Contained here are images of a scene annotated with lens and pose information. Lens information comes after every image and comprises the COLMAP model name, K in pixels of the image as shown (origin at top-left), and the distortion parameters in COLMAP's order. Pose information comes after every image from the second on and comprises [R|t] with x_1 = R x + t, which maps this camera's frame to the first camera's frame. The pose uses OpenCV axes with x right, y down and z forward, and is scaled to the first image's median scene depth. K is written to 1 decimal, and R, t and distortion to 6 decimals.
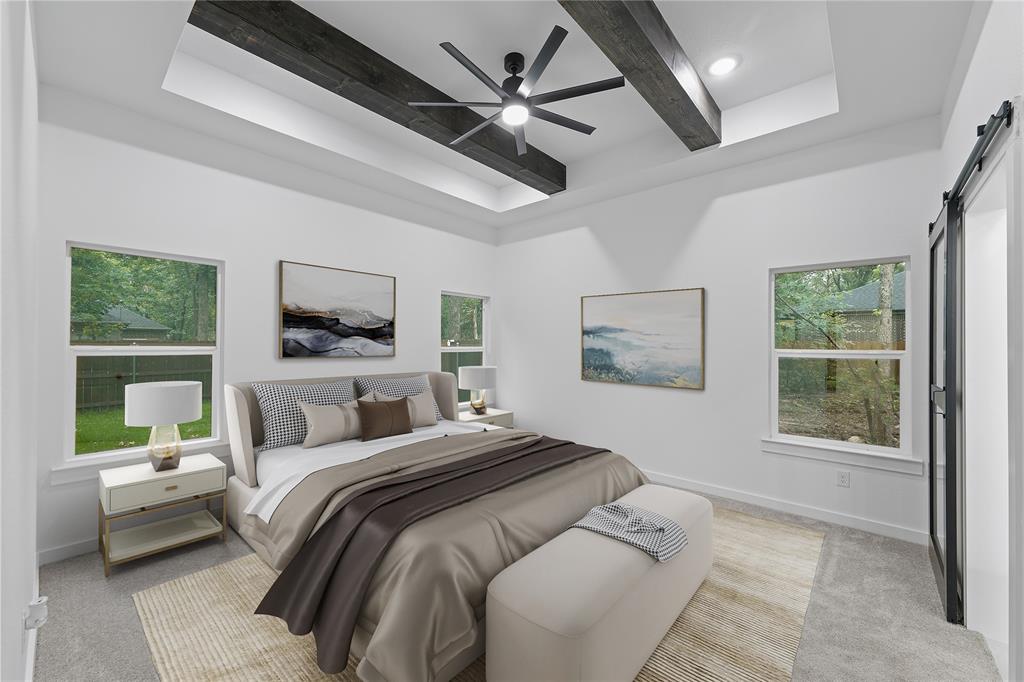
lens RADIAL K [[408.3, 0, 514.6], [0, 408.3, 340.8], [0, 0, 1]] dist [0.004667, -0.001008]
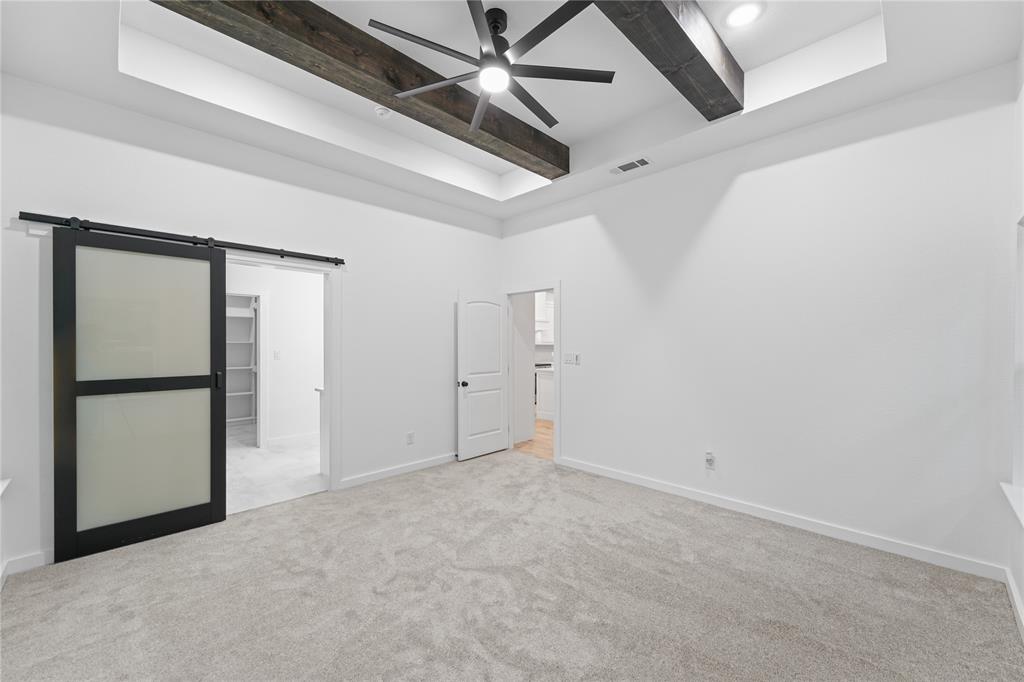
lens RADIAL K [[408.3, 0, 519.5], [0, 408.3, 342.4], [0, 0, 1]] dist [0.004667, -0.001008]
pose [[0.997772, -0.004843, -0.066537, 0.085080], [0.005242, 0.999969, 0.005815, 0.001201], [0.066507, -0.006151, 0.997767, 0.099357]]
